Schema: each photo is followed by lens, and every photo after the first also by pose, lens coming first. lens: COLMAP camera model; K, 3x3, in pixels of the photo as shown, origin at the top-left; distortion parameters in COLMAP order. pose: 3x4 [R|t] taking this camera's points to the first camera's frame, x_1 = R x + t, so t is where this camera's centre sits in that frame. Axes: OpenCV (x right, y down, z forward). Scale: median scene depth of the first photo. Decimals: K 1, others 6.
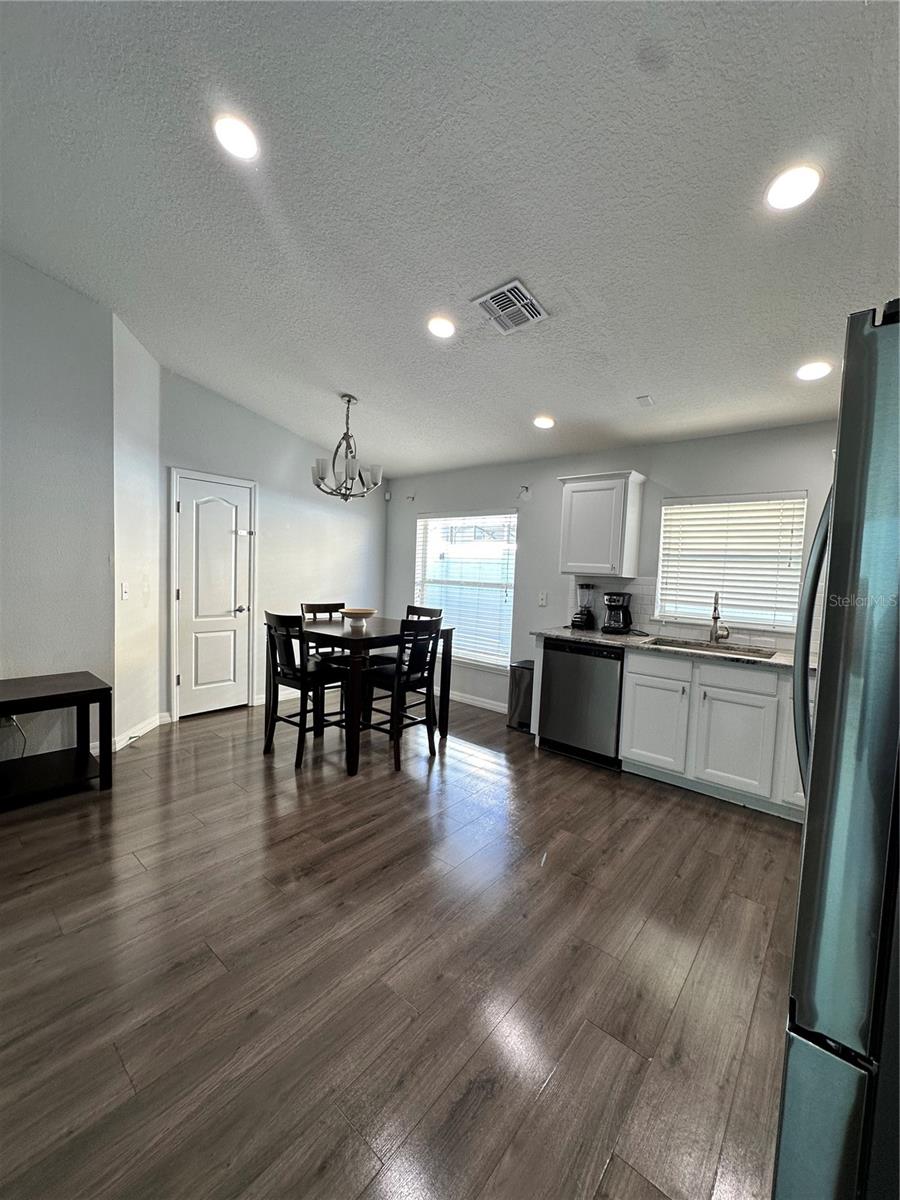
lens RADIAL K [[474.4, 0, 450.0], [0, 474.4, 600.0], [0, 0, 1]] dist [-0.015070, 0.000023]
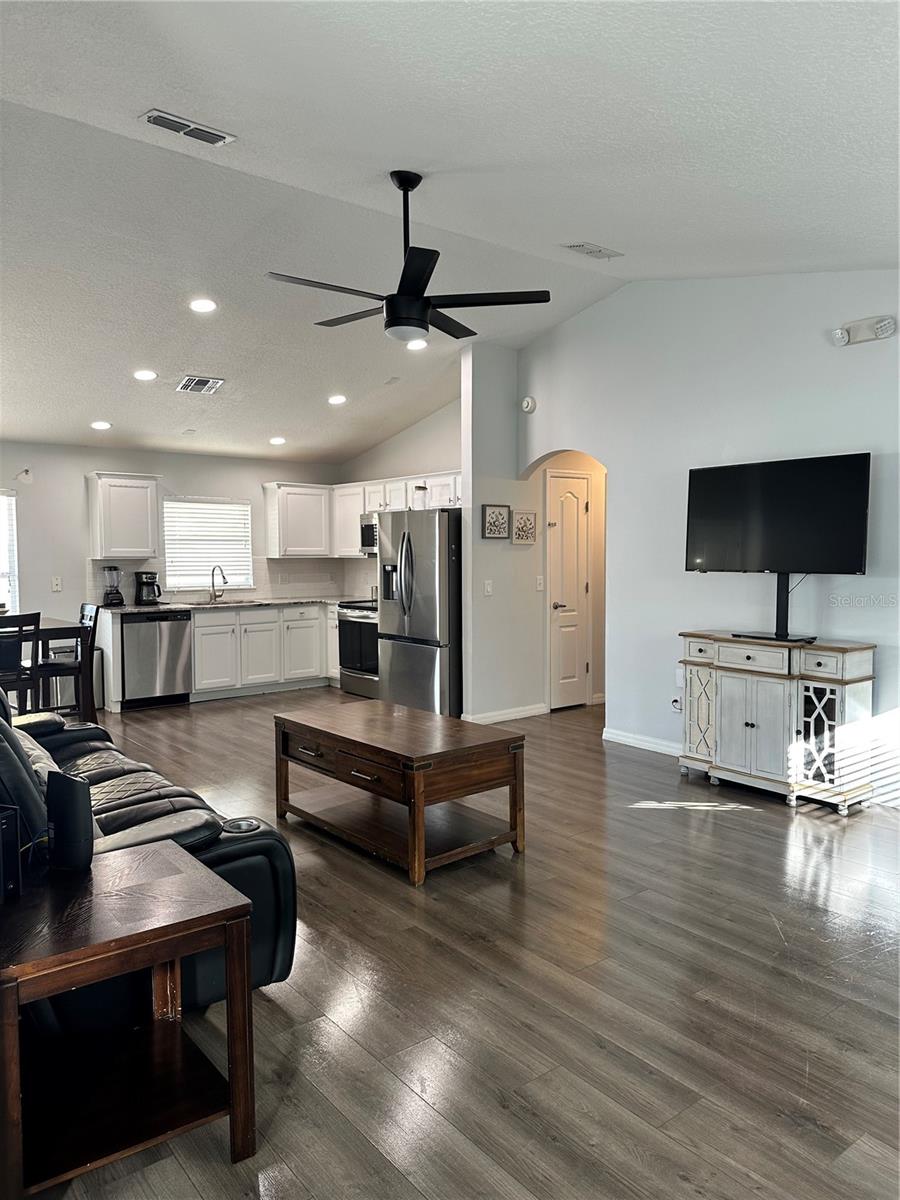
lens RADIAL K [[828.7, 0, 450.0], [0, 828.7, 600.0], [0, 0, 1]] dist [-0.001537, -0.001189]
pose [[0.194327, -0.097549, 0.976074, -1.607730], [0.074433, 0.993641, 0.084486, -0.066102], [-0.978109, 0.056234, 0.200352, -0.189316]]
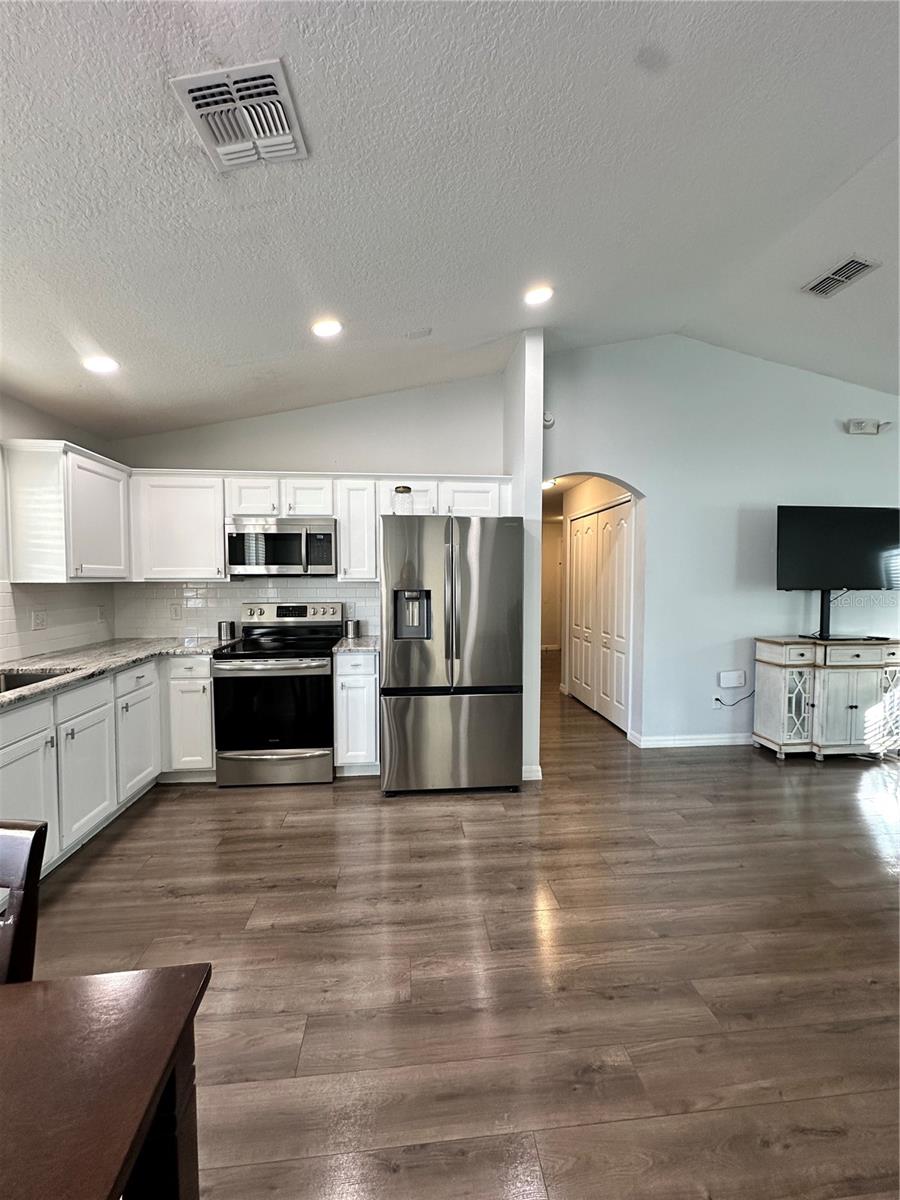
lens RADIAL K [[474.4, 0, 450.0], [0, 474.4, 600.0], [0, 0, 1]] dist [-0.015070, 0.000023]
pose [[-0.718252, -0.069776, 0.692275, -0.318419], [0.017111, 0.992887, 0.117828, -0.070786], [-0.695573, 0.096476, -0.711949, 0.858722]]
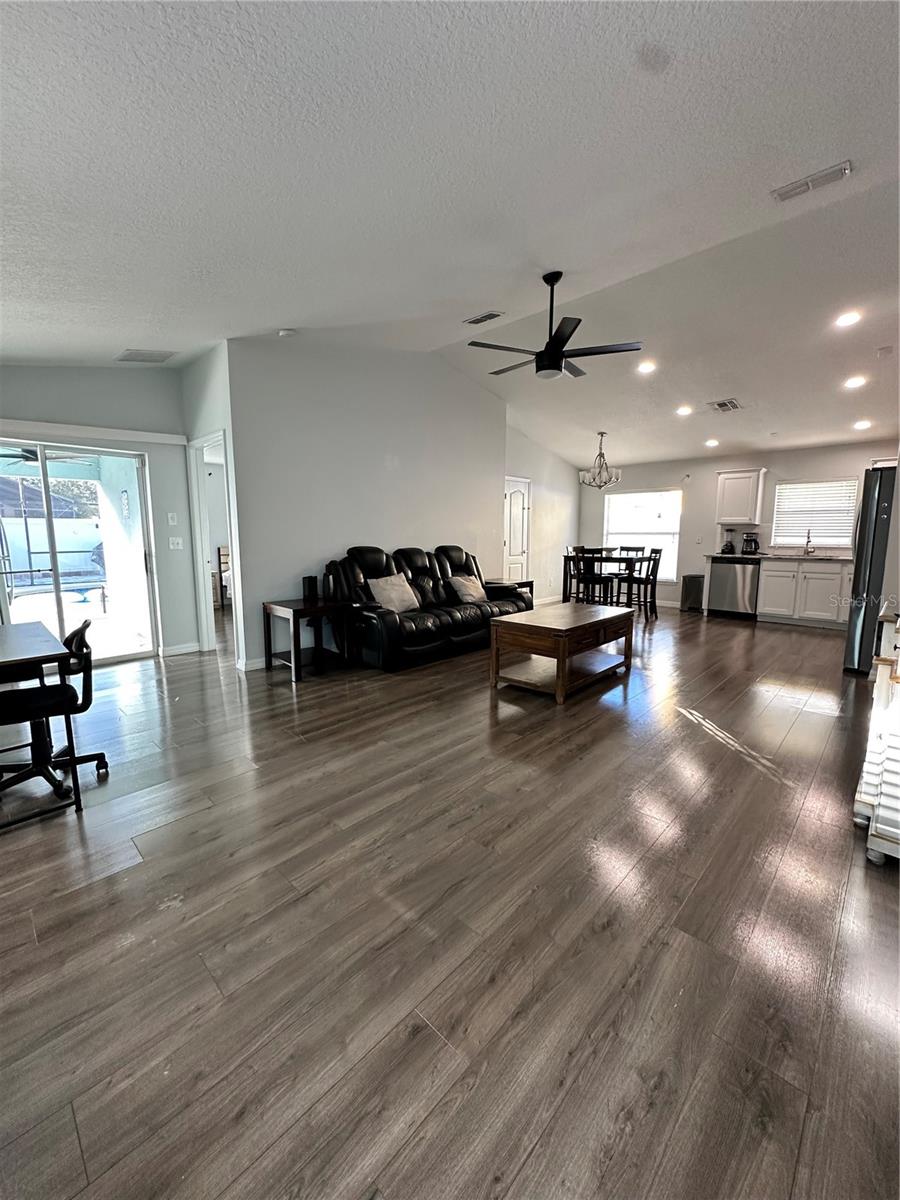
lens RADIAL K [[476.2, 0, 465.8], [0, 476.2, 598.1], [0, 0, 1]] dist [0.028771, 0.000013]
pose [[0.998603, -0.030898, -0.042872, -0.714699], [0.033913, 0.996866, 0.071465, 0.069969], [0.040529, -0.072819, 0.996521, -0.989210]]
